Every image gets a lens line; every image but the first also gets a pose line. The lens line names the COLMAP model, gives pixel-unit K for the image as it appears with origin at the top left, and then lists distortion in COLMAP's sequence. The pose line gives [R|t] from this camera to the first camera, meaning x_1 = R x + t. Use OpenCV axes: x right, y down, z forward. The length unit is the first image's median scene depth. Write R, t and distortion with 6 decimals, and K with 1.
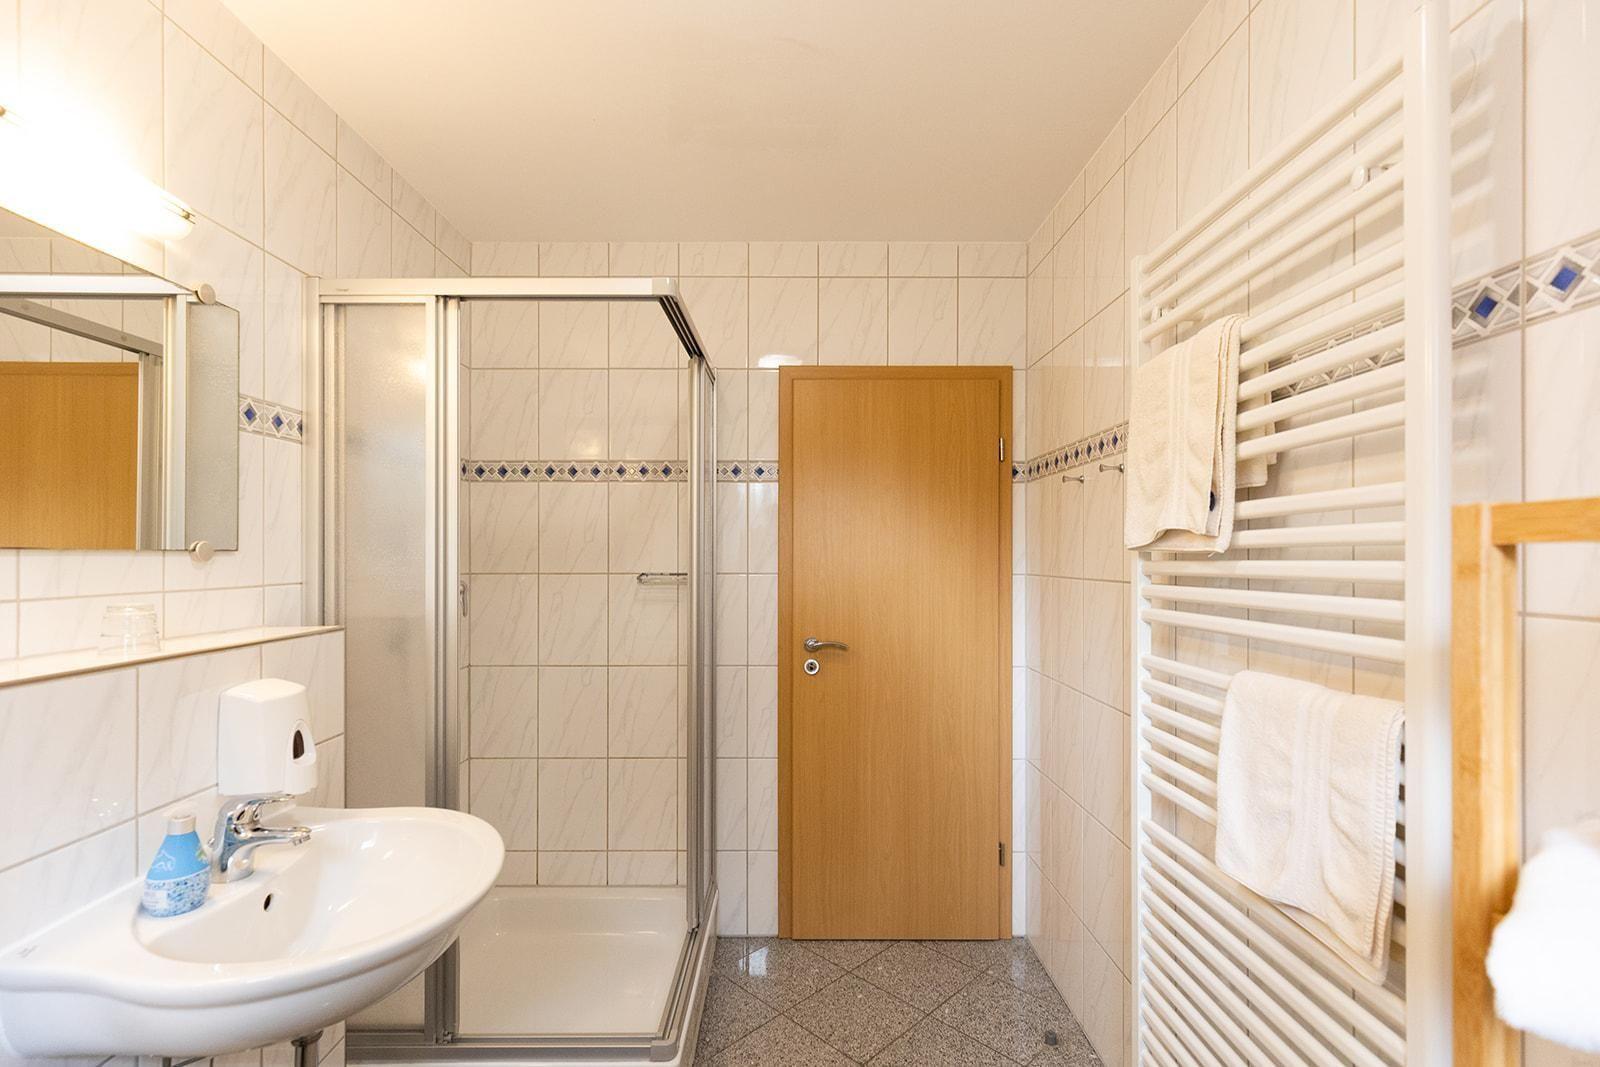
lens RADIAL K [[707.6, 0, 797.4], [0, 707.6, 552.4], [0, 0, 1]] dist [-0.001839, -0.000483]
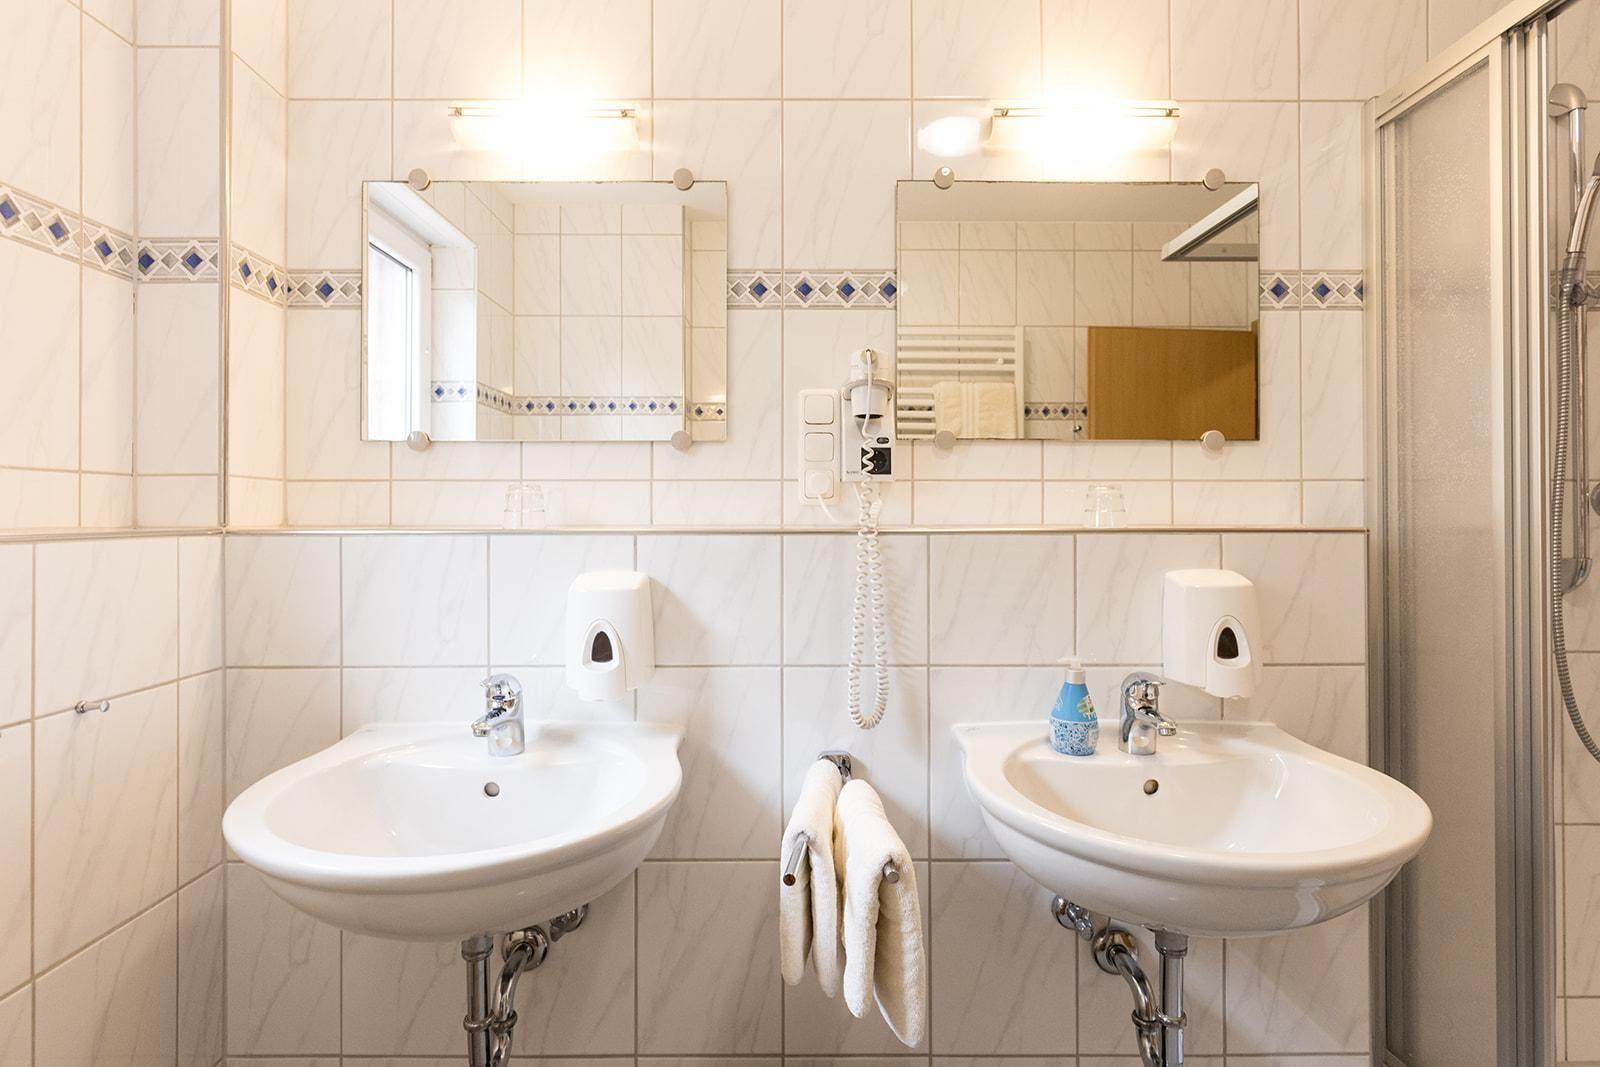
lens RADIAL K [[818.4, 0, 798.0], [0, 818.4, 506.1], [0, 0, 1]] dist [-0.003115, -0.000013]
pose [[0.001422, -0.006386, -0.999979, 0.272104], [0.005952, 0.999962, -0.006378, 0.085141], [0.999981, -0.005943, 0.001460, 0.382884]]
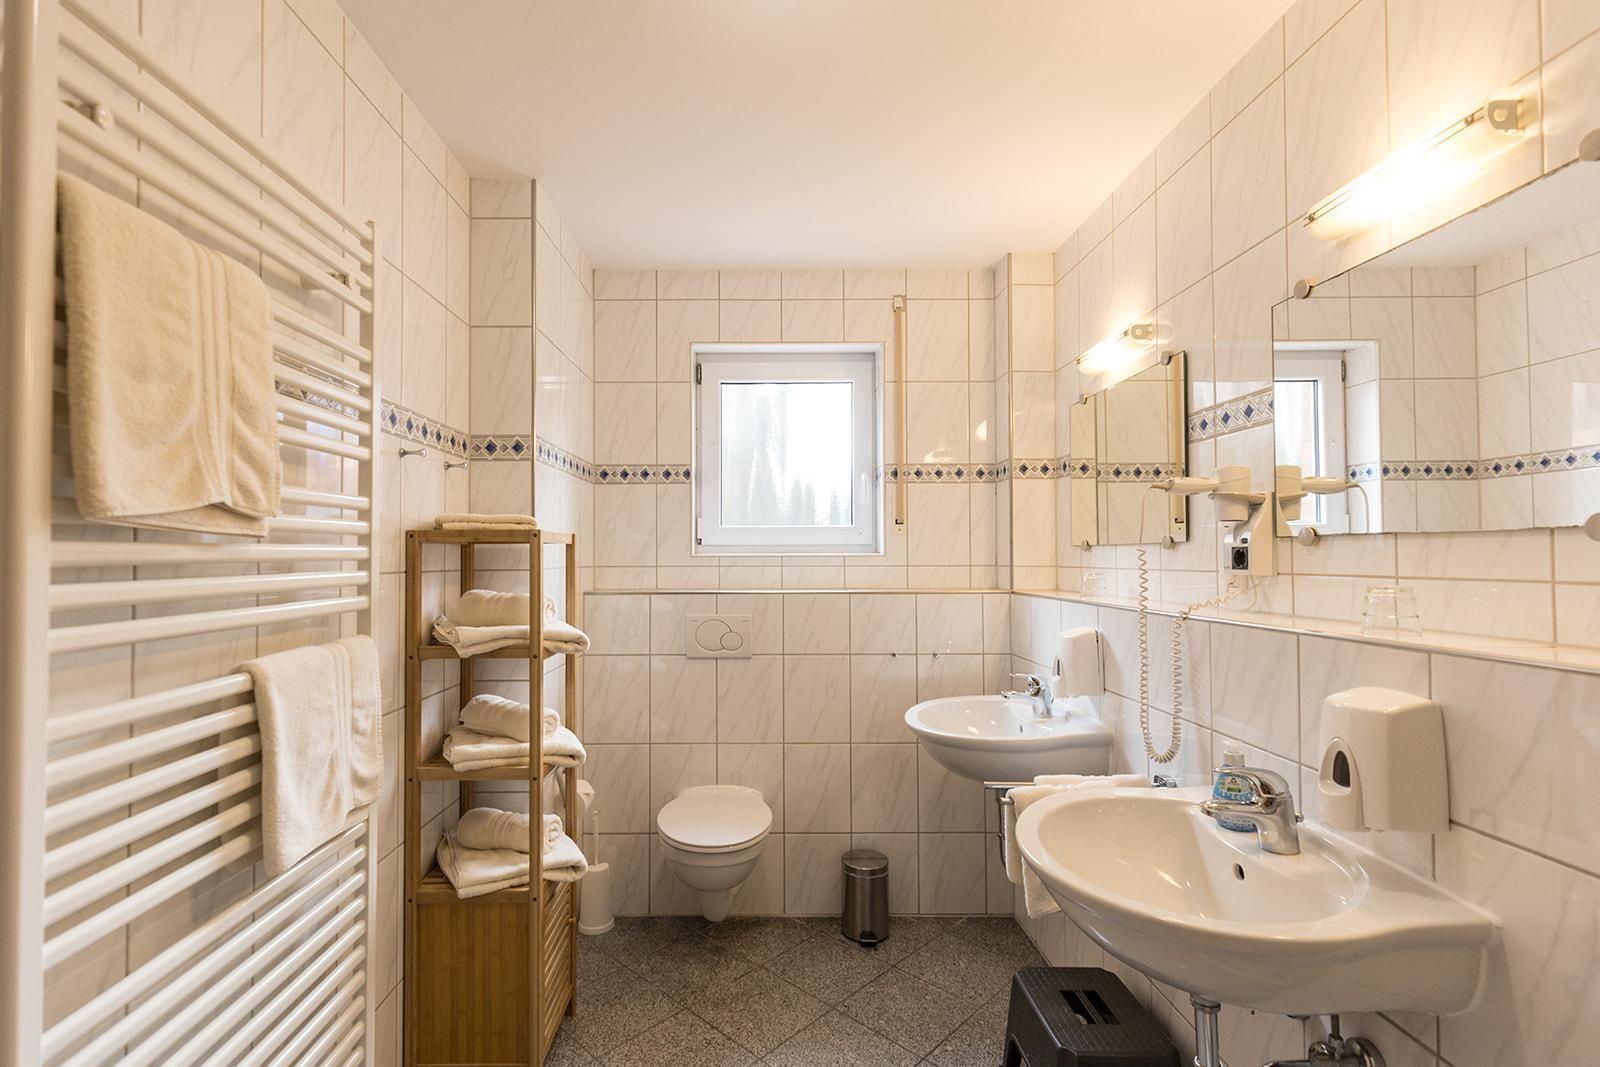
lens RADIAL K [[751.3, 0, 797.0], [0, 751.3, 553.9], [0, 0, 1]] dist [-0.000377, -0.000163]
pose [[-0.999212, 0.006324, -0.039195, -0.047287], [0.006616, 0.999951, -0.007339, 0.020078], [0.039147, -0.007593, -0.999205, 1.577548]]
